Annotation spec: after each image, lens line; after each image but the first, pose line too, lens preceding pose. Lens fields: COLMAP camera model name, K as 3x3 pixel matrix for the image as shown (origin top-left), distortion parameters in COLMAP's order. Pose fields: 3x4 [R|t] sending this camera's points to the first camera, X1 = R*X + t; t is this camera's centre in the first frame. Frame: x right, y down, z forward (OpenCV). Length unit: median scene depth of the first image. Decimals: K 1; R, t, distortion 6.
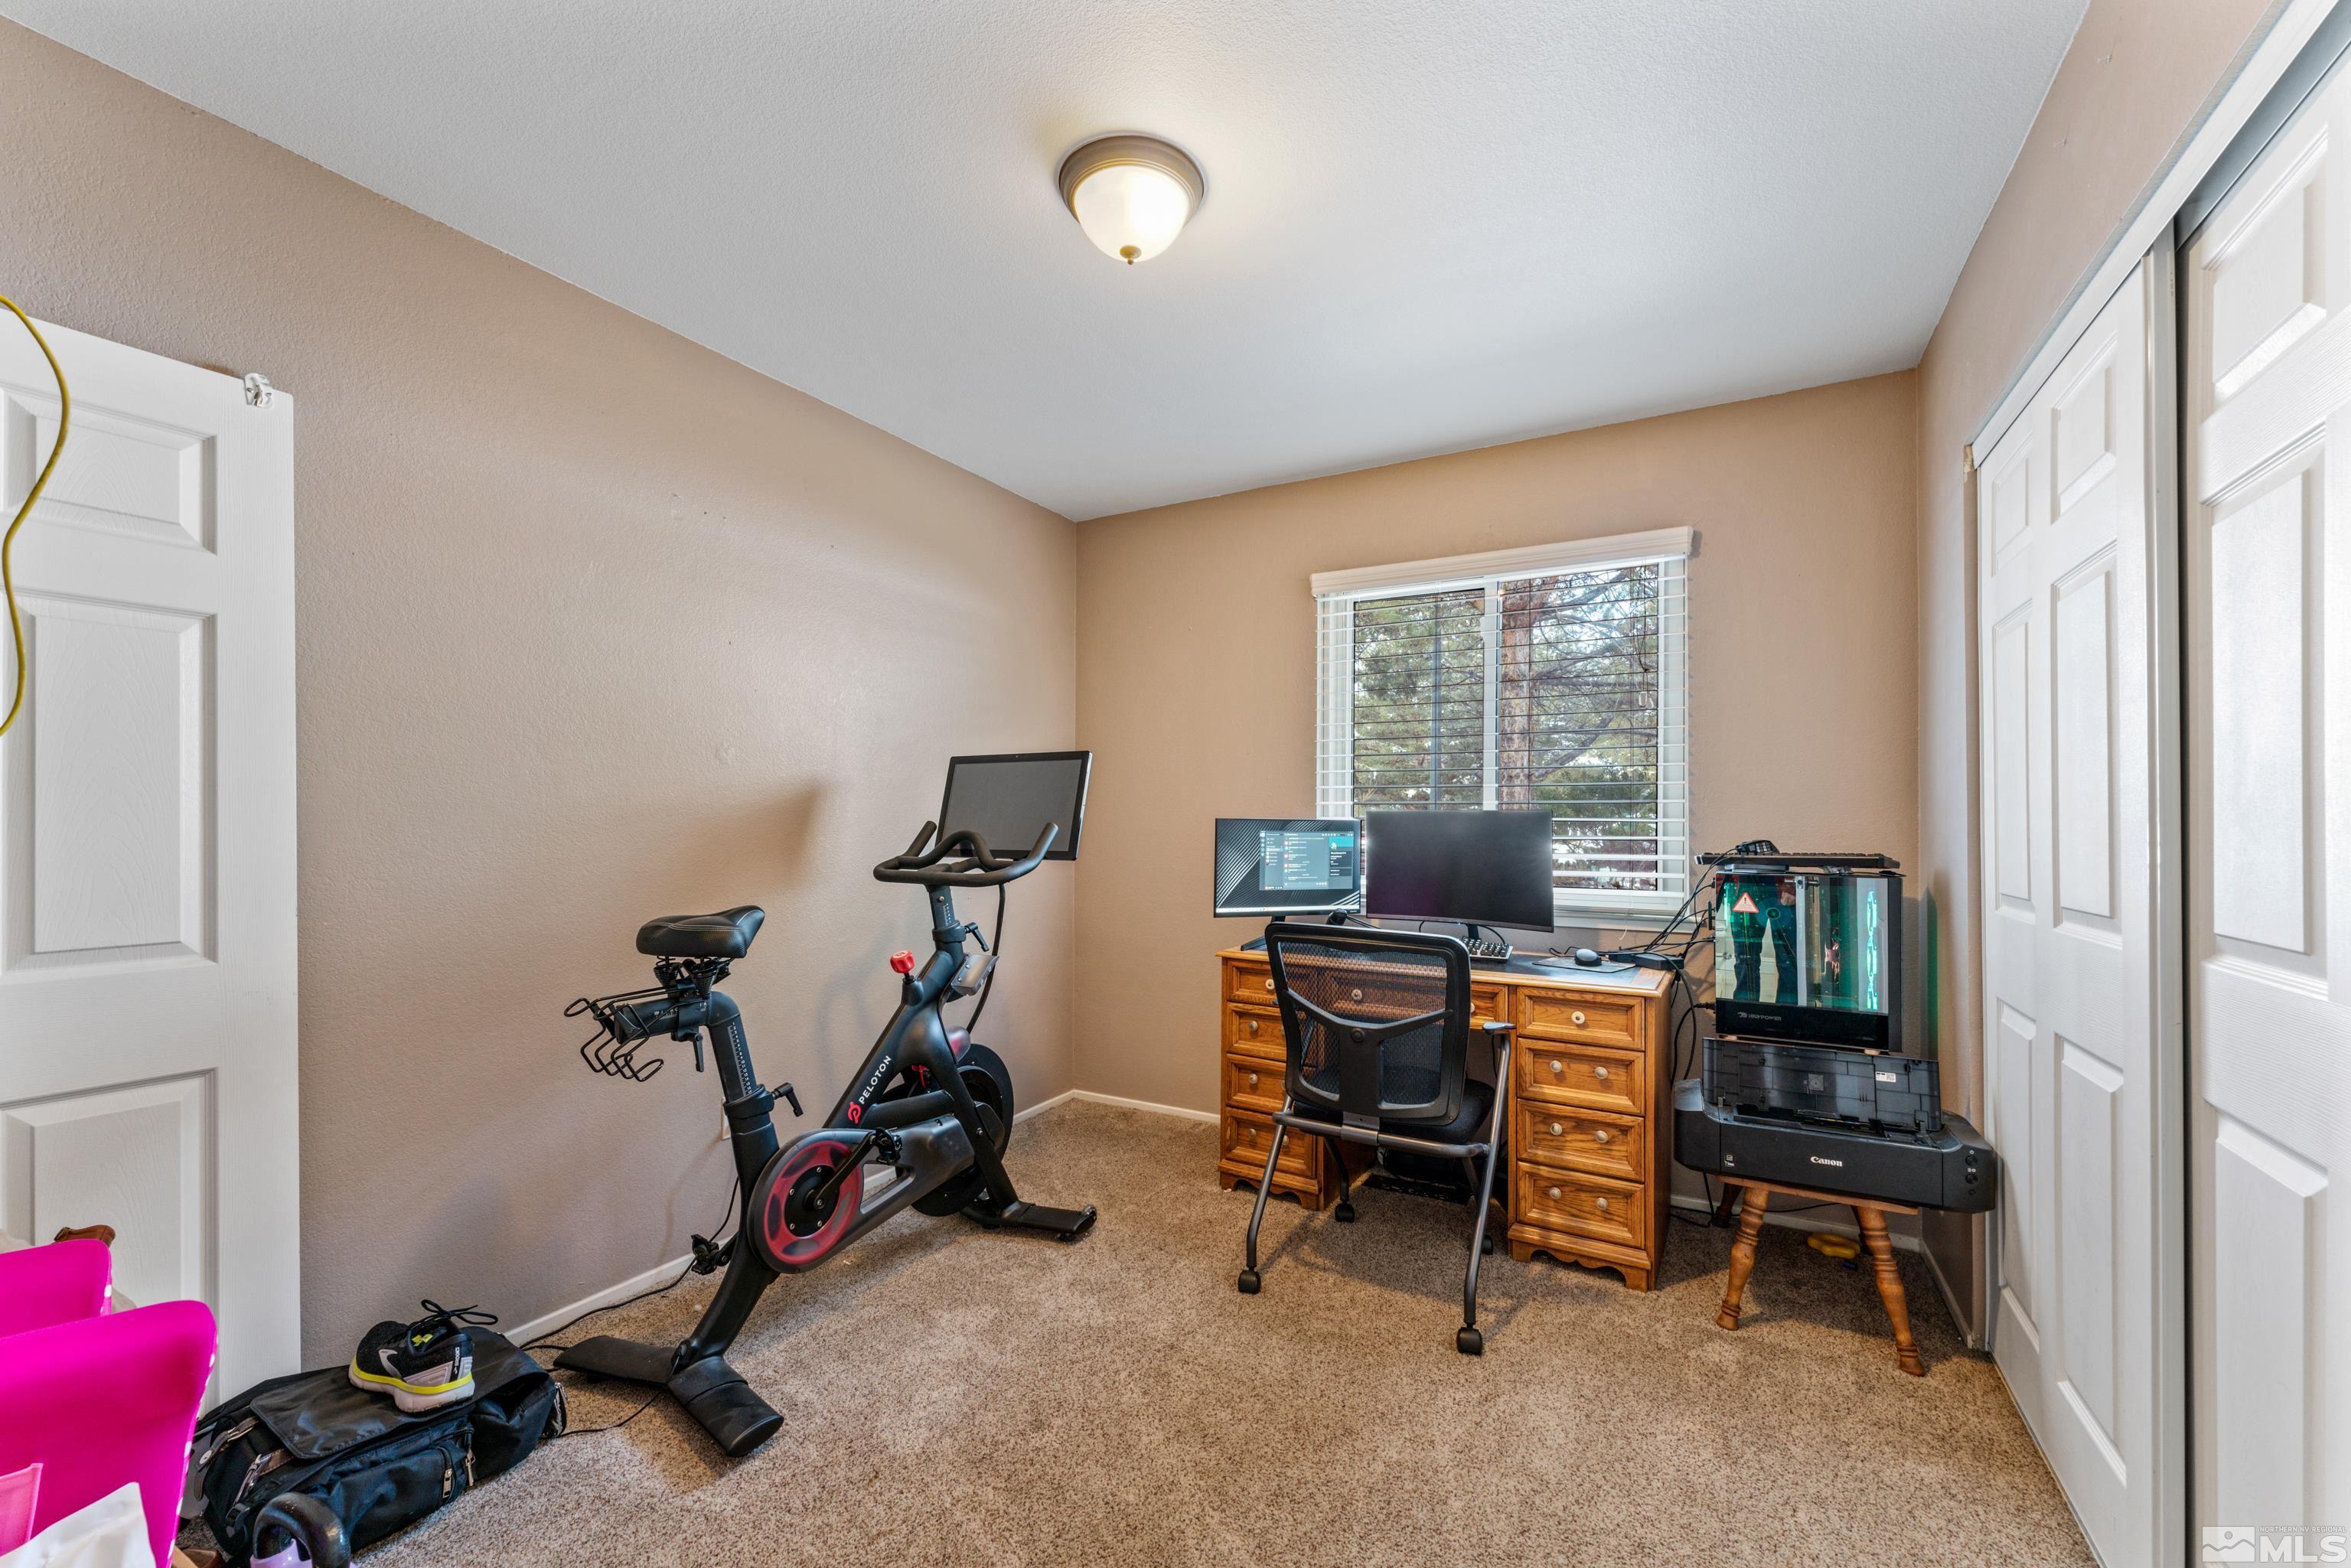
lens RADIAL K [[938.9, 0, 1175.5], [0, 938.9, 795.3], [0, 0, 1]] dist [0.000391, -0.000067]
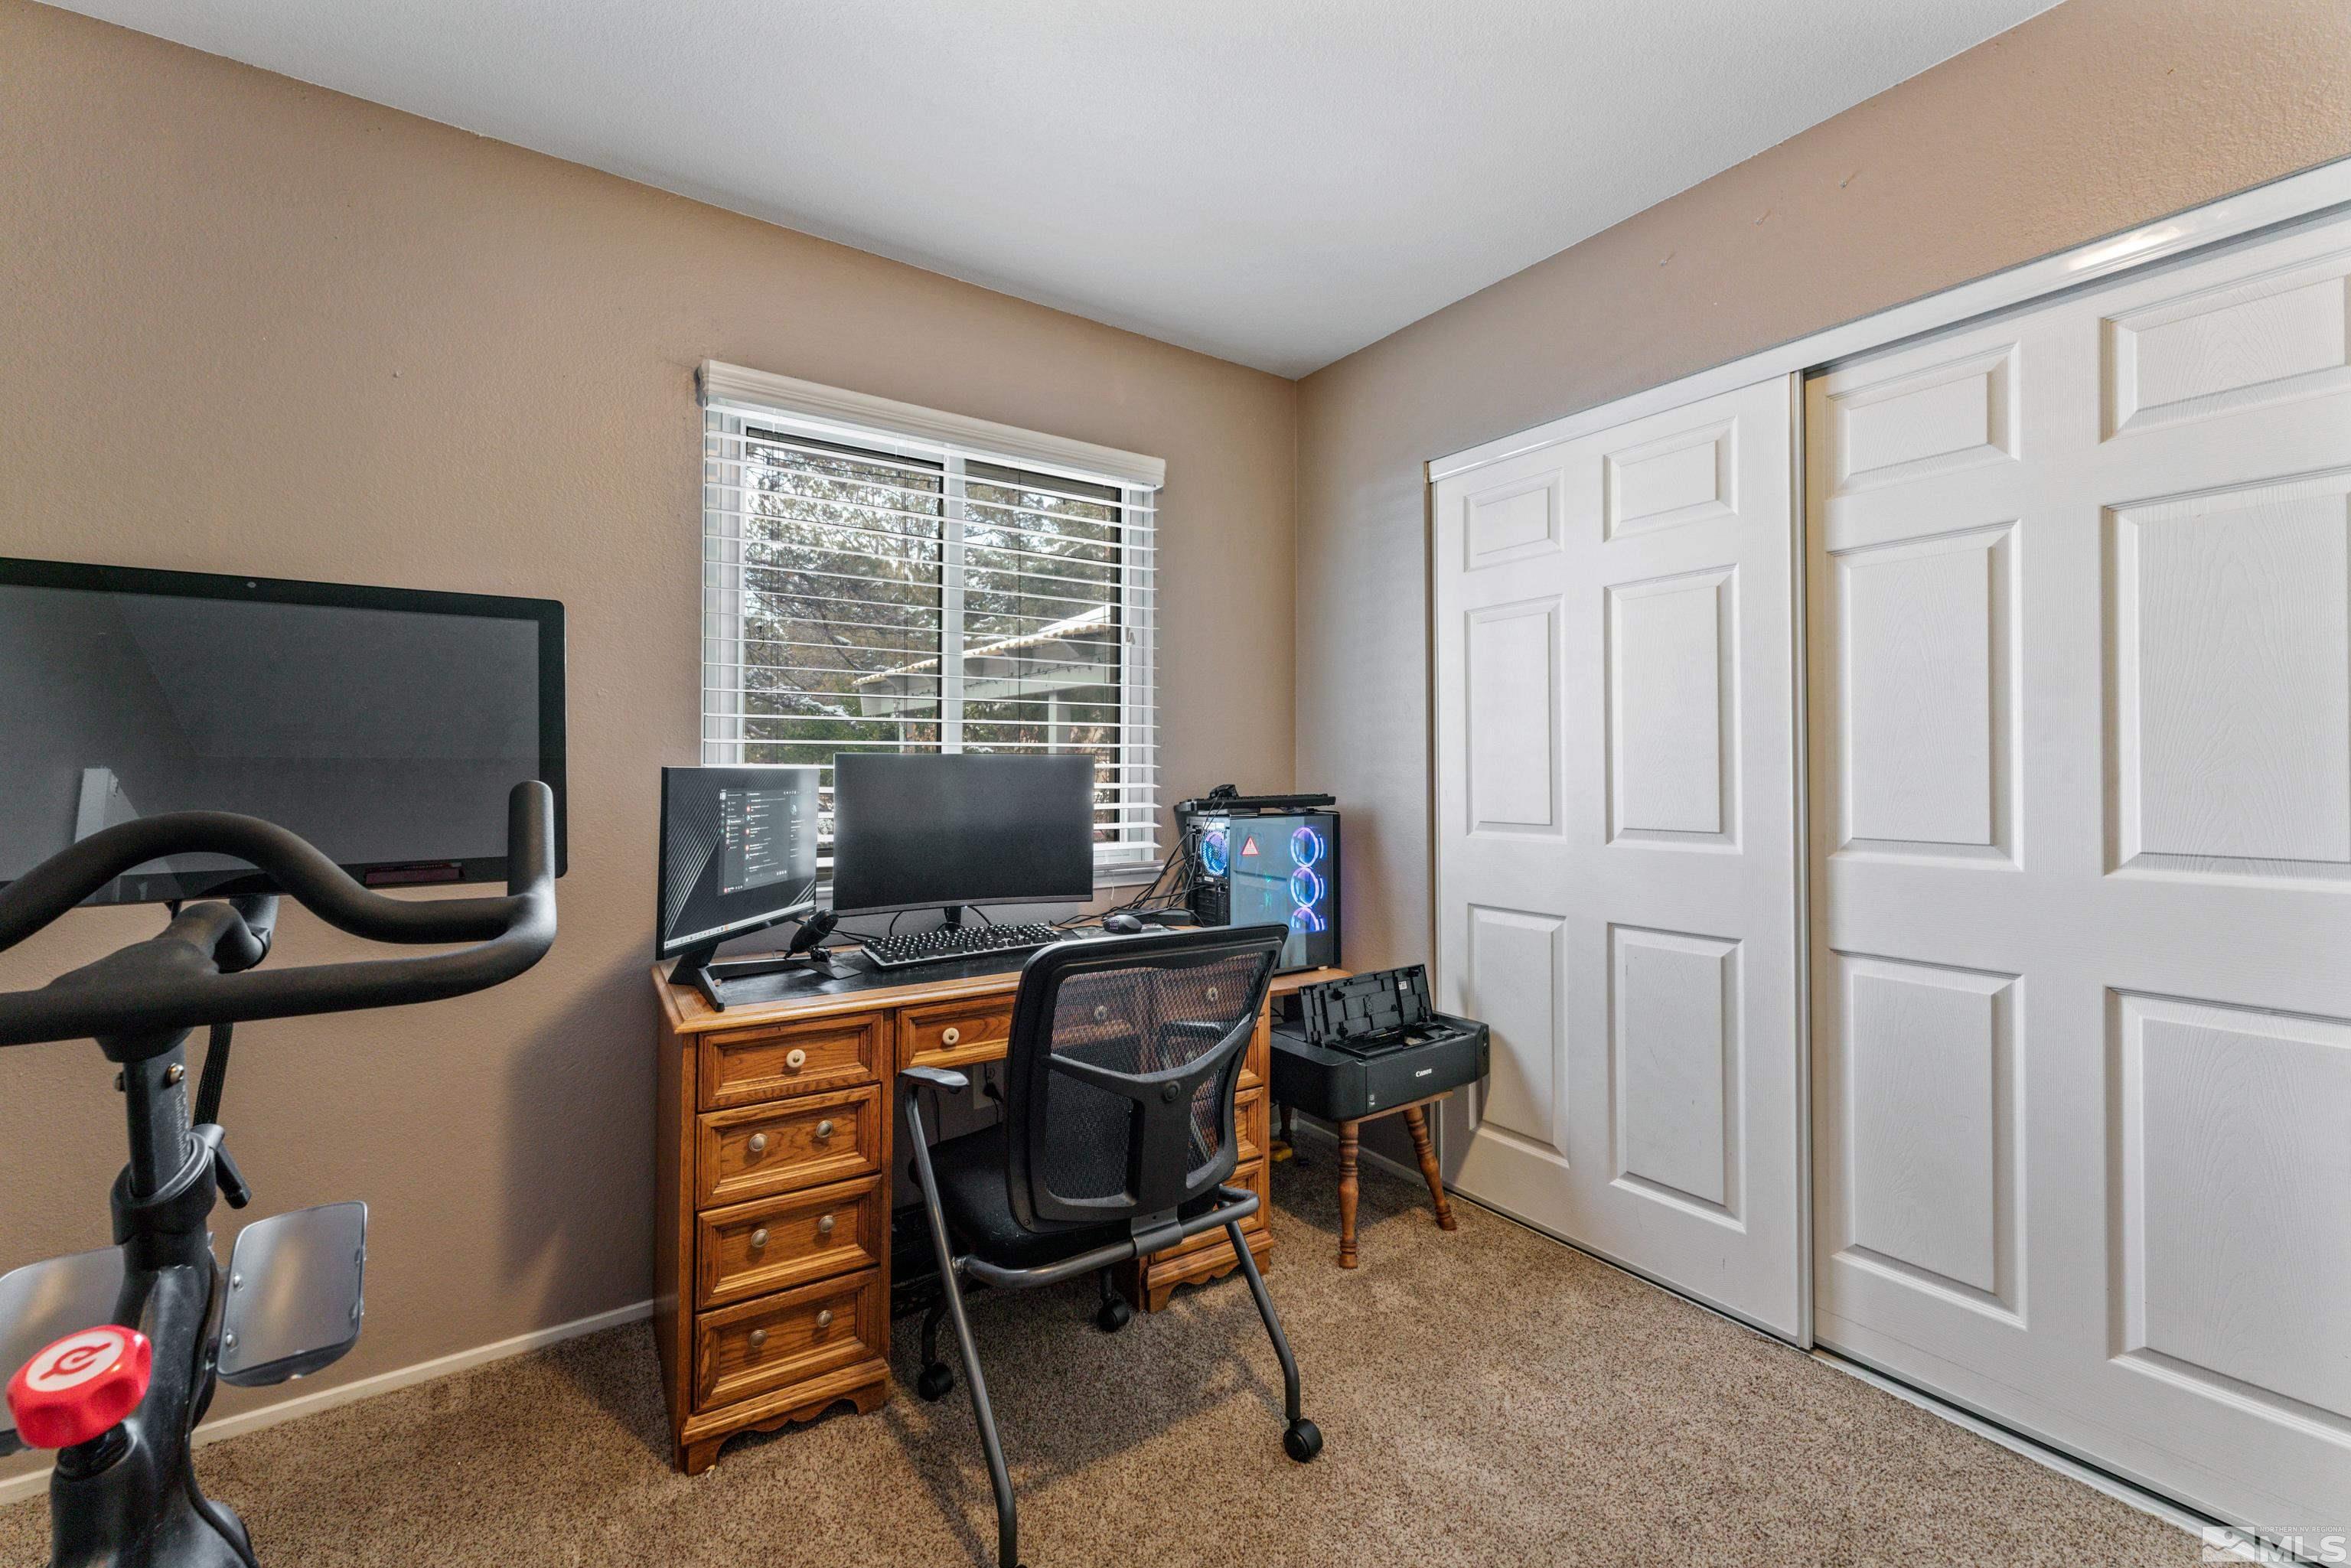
lens RADIAL K [[953.8, 0, 1172.8], [0, 953.8, 753.5], [0, 0, 1]] dist [0.000416, -0.000181]
pose [[0.441731, 0.007501, 0.897116, -0.370686], [-0.017879, 0.999840, 0.000443, 0.014775], [-0.896970, -0.016236, 0.441794, 0.635444]]
